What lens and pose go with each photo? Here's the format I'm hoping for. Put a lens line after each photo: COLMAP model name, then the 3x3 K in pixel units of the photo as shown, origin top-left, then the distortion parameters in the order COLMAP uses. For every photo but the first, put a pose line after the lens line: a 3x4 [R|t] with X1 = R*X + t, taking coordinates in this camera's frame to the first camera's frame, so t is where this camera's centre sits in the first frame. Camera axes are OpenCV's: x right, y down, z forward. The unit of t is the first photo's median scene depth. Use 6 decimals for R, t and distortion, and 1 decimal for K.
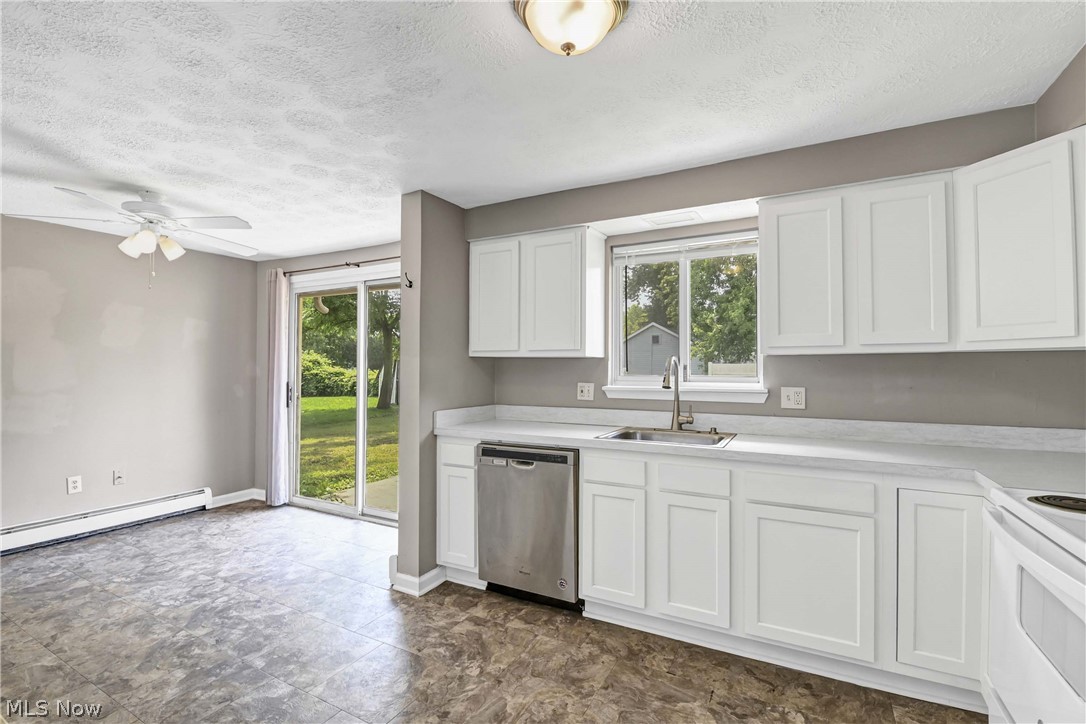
lens RADIAL K [[489.7, 0, 545.4], [0, 489.7, 359.6], [0, 0, 1]] dist [-0.000471, -0.010174]
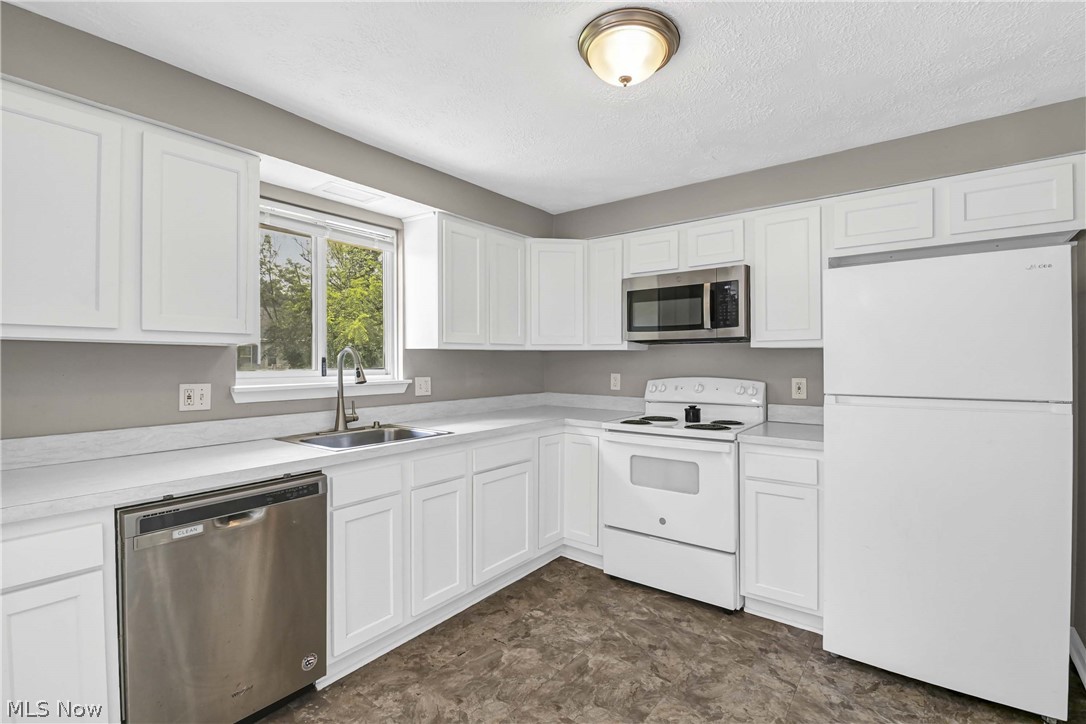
lens RADIAL K [[489.7, 0, 545.4], [0, 489.7, 359.6], [0, 0, 1]] dist [-0.000471, -0.010174]
pose [[0.159478, -0.001631, 0.987200, -0.430097], [-0.016297, 0.999858, 0.004284, 0.004073], [-0.987067, -0.016771, 0.159429, 0.386024]]
